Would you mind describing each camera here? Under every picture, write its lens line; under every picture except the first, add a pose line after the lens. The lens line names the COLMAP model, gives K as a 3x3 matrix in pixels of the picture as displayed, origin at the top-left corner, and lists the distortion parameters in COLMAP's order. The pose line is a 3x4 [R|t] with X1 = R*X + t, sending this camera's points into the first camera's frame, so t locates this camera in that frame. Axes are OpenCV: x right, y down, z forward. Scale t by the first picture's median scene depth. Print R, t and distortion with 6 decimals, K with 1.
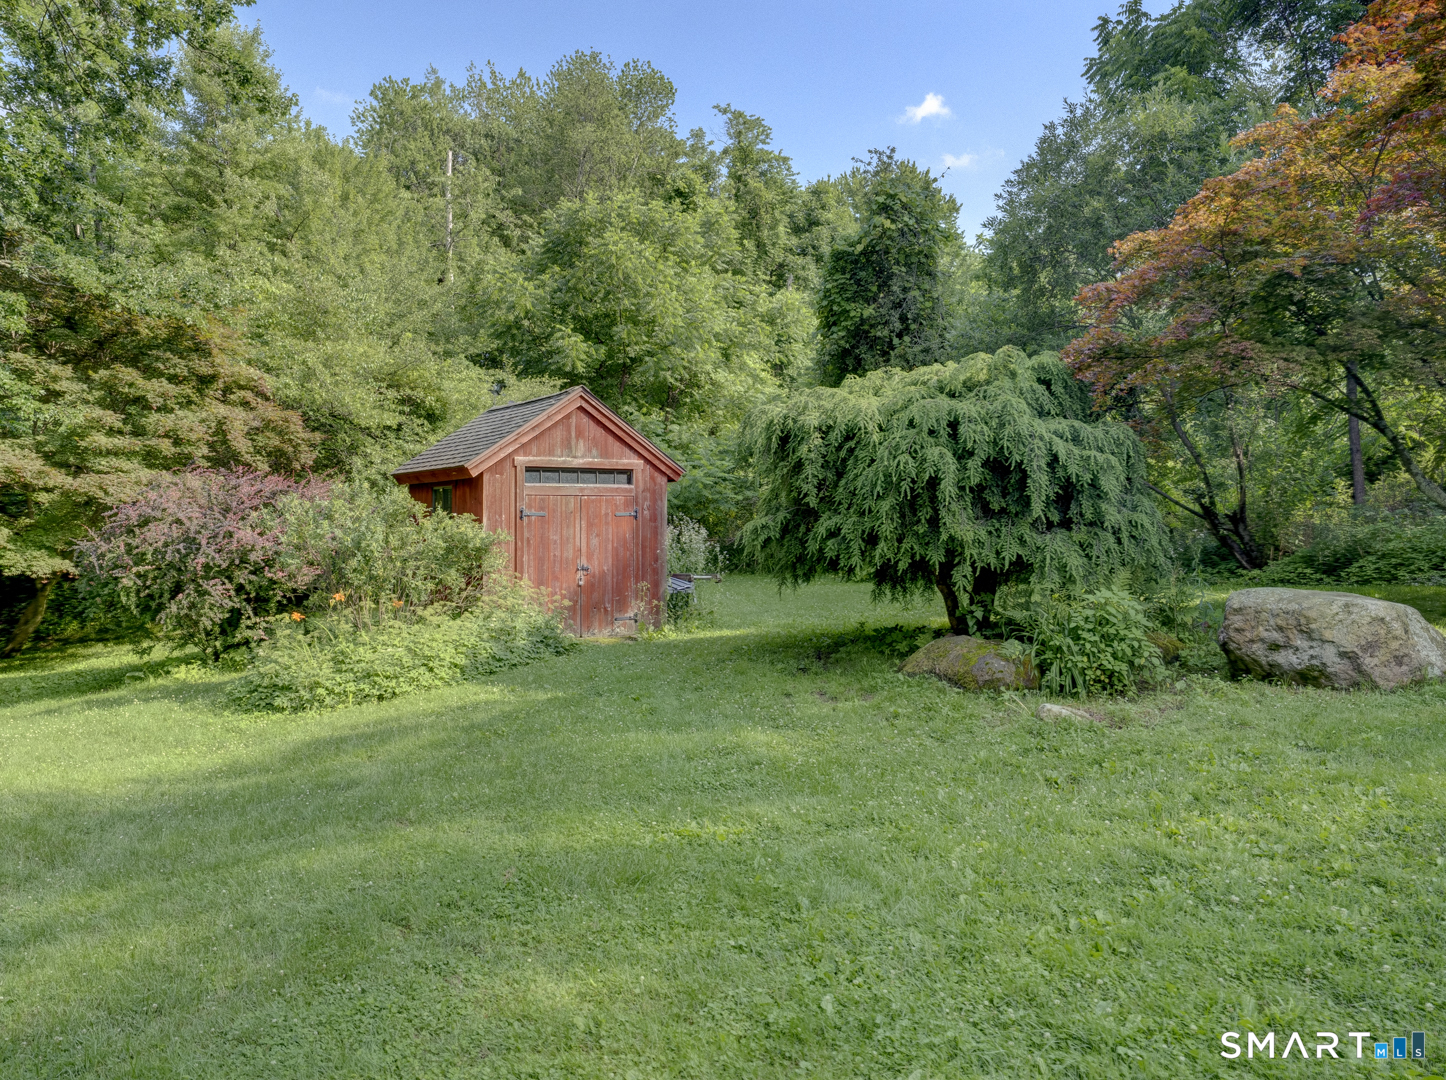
lens RADIAL K [[1014.9, 0, 723.0], [0, 1014.9, 540.0], [0, 0, 1]] dist [-0.001708, -0.000227]
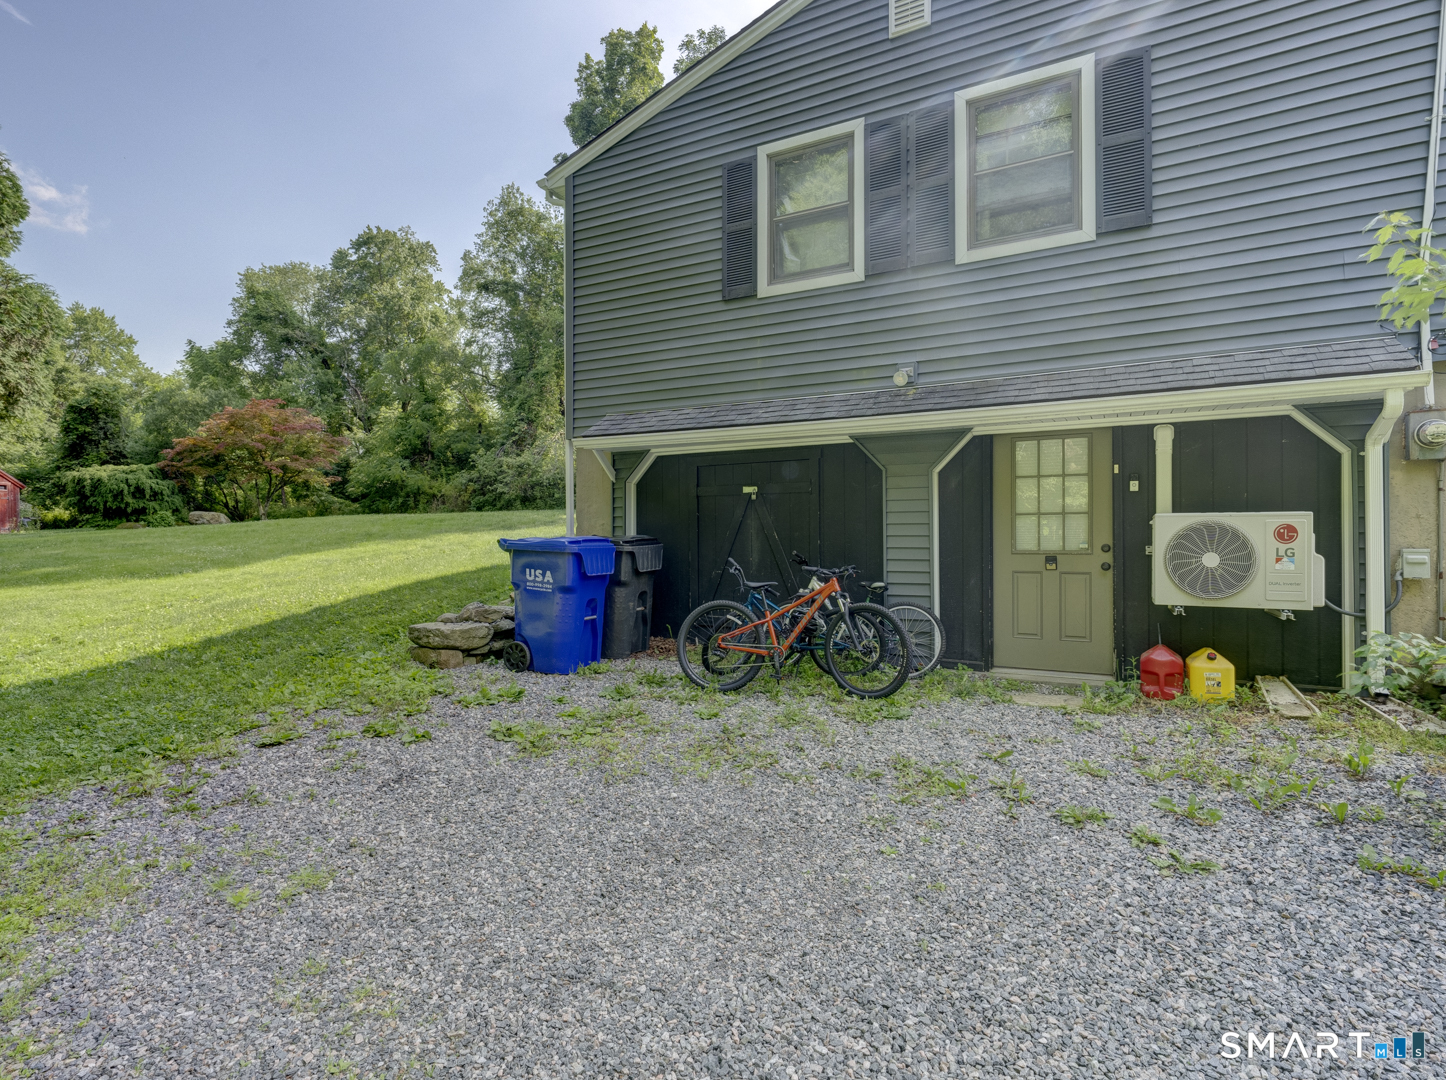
lens RADIAL K [[715.4, 0, 723.0], [0, 715.4, 540.0], [0, 0, 1]] dist [-0.000539, -0.000224]
pose [[0.616925, -0.008364, 0.786978, -0.676687], [0.025930, 0.999617, -0.009703, 0.270076], [-0.786595, 0.026392, 0.616905, -3.196945]]
